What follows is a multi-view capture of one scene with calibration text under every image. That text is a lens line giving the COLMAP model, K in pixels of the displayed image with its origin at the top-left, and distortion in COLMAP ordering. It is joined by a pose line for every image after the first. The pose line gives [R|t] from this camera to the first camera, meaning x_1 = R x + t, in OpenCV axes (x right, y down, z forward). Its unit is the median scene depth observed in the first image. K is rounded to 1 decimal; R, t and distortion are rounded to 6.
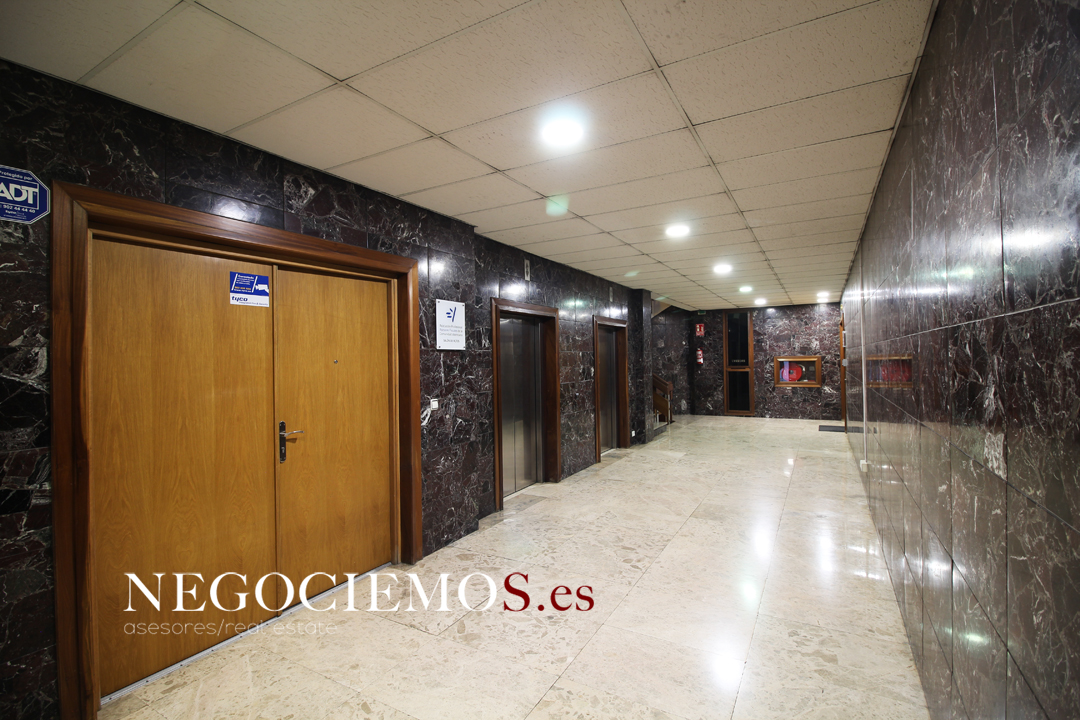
lens RADIAL K [[495.7, 0, 540.3], [0, 495.7, 350.3], [0, 0, 1]] dist [-0.007972, -0.005610]
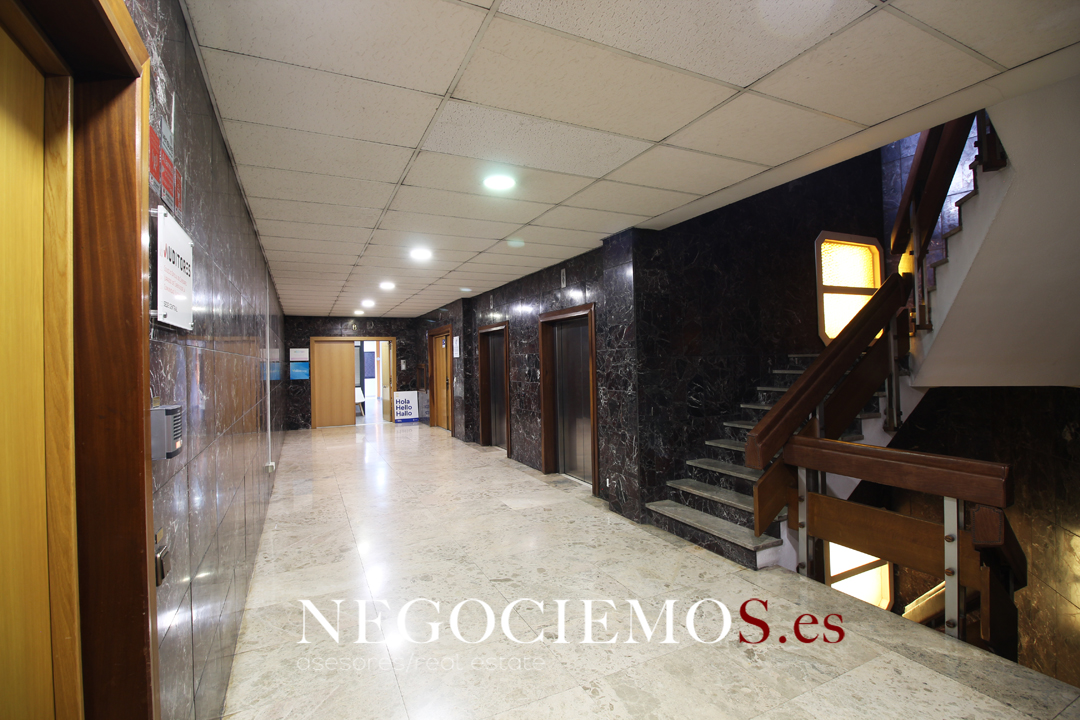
lens RADIAL K [[495.7, 0, 545.8], [0, 495.7, 354.9], [0, 0, 1]] dist [-0.007972, -0.005610]
pose [[-0.566837, 0.020095, -0.823585, 0.990529], [0.045407, 0.998945, -0.006878, 0.014375], [0.822578, -0.041295, -0.567151, 1.738748]]
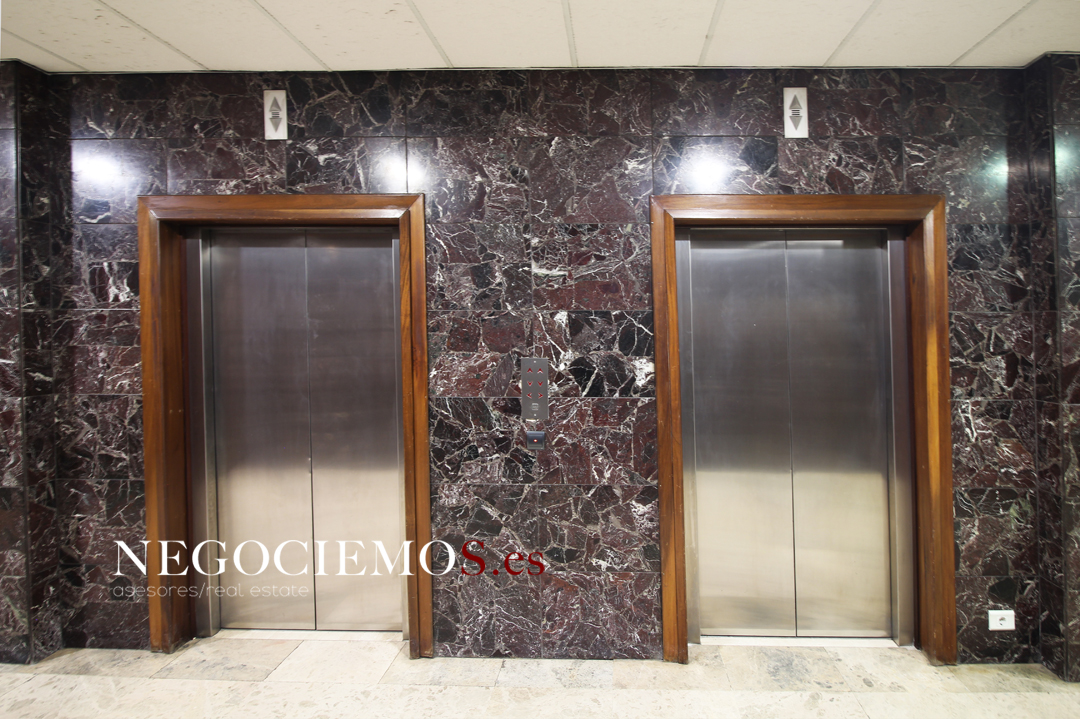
lens RADIAL K [[593.3, 0, 527.0], [0, 593.3, 325.4], [0, 0, 1]] dist [0.000303, -0.008010]
pose [[0.475324, 0.013961, -0.879700, 0.454754], [0.004221, 0.999826, 0.018148, 0.005982], [0.879801, -0.012339, 0.475182, 0.835263]]
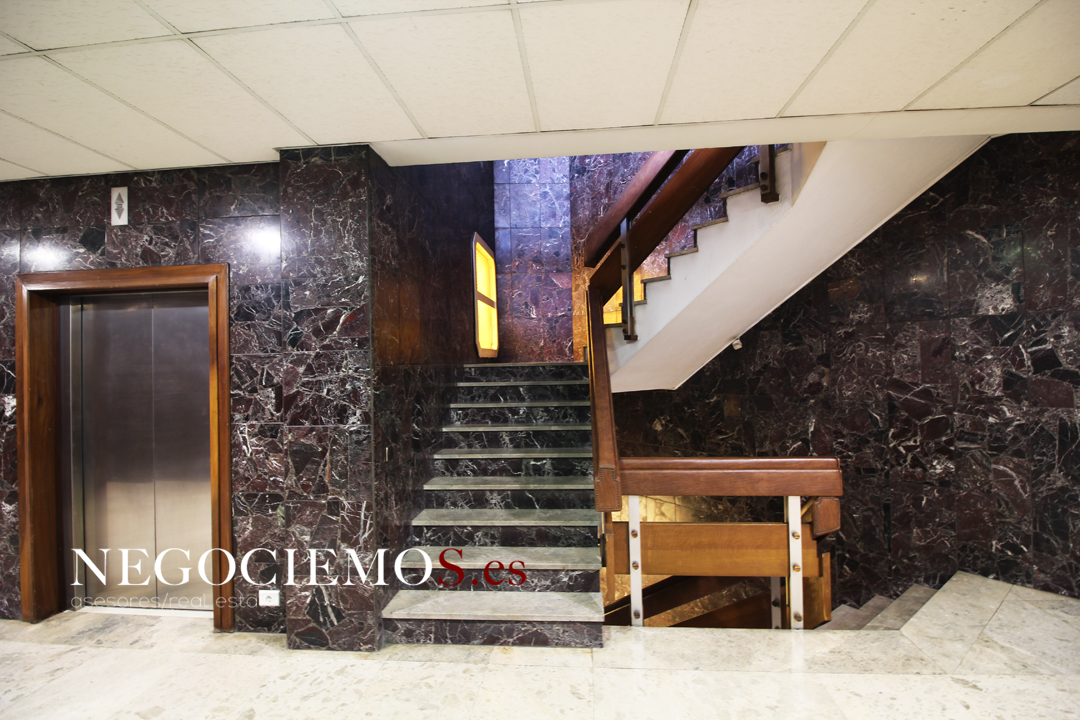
lens RADIAL K [[495.7, 0, 541.5], [0, 495.7, 353.5], [0, 0, 1]] dist [-0.007972, -0.005610]
pose [[0.414424, -0.009050, -0.910039, 0.763113], [0.031055, 0.999509, 0.004202, 0.011397], [0.909554, -0.030002, 0.414501, 1.390029]]
